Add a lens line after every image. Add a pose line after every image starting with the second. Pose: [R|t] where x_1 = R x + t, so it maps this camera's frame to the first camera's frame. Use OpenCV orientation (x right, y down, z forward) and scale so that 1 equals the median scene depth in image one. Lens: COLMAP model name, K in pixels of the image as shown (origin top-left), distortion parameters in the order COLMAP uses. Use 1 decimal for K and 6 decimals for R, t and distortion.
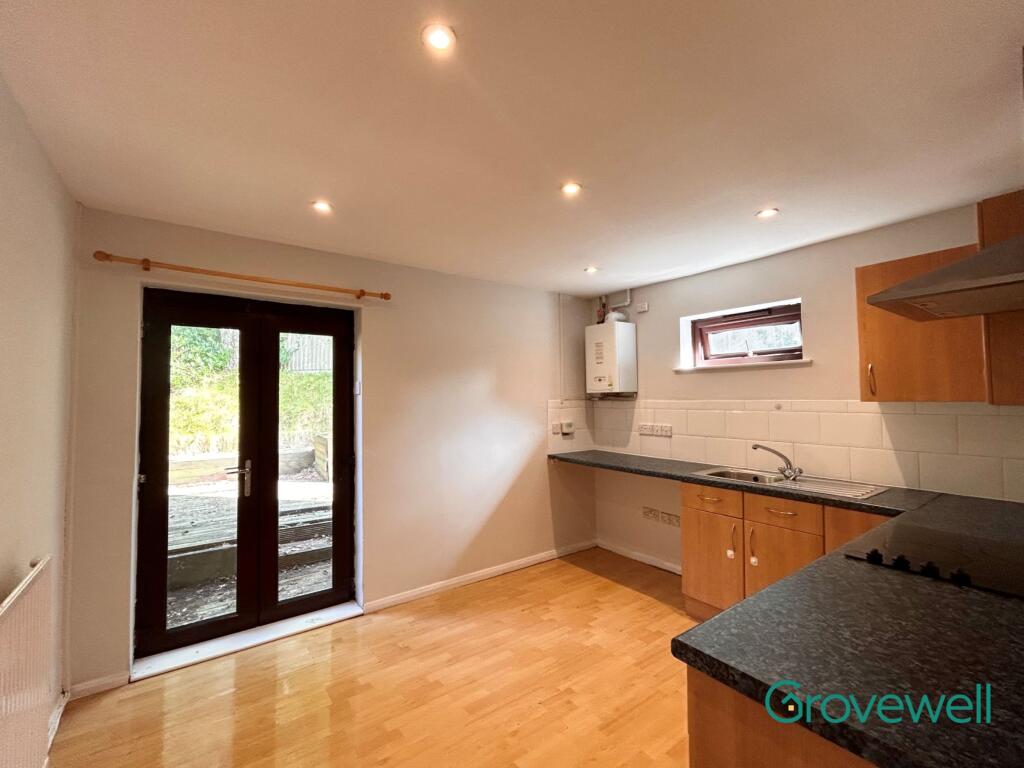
lens RADIAL K [[439.6, 0, 511.1], [0, 439.6, 385.8], [0, 0, 1]] dist [-0.001691, -0.000037]
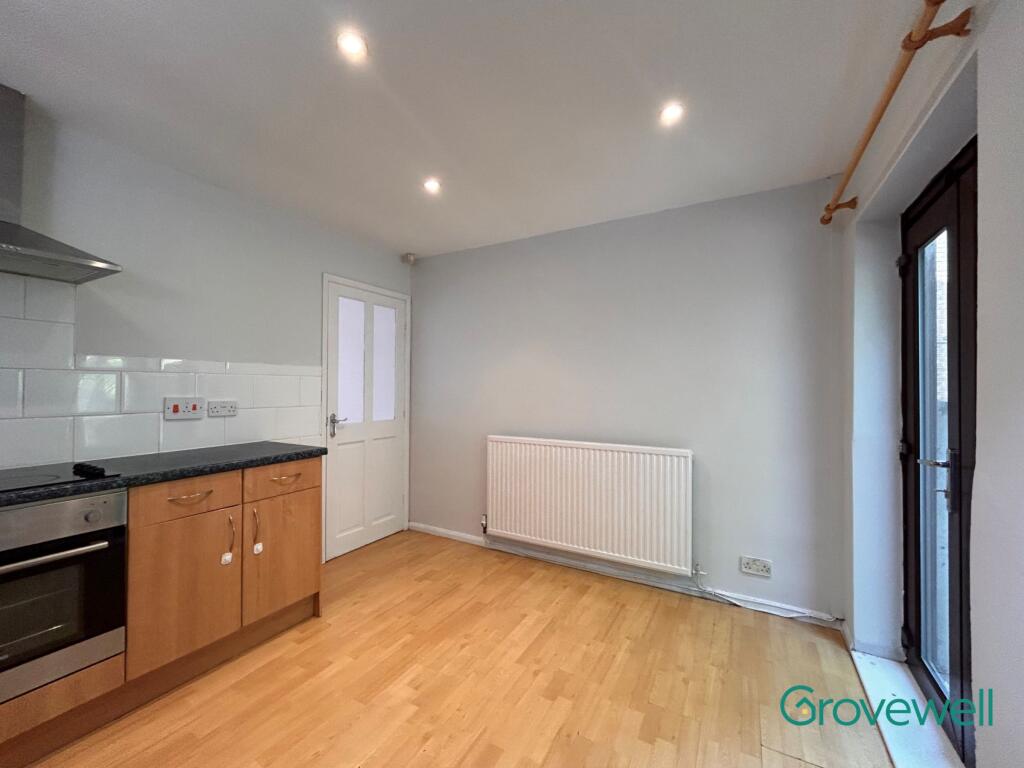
lens RADIAL K [[413.4, 0, 514.8], [0, 413.4, 384.4], [0, 0, 1]] dist [-0.004476, 0.000018]
pose [[-0.907780, -0.000718, -0.419446, 0.105890], [0.014174, 0.999375, -0.032387, 0.078628], [0.419207, -0.035345, -0.907202, 1.030340]]
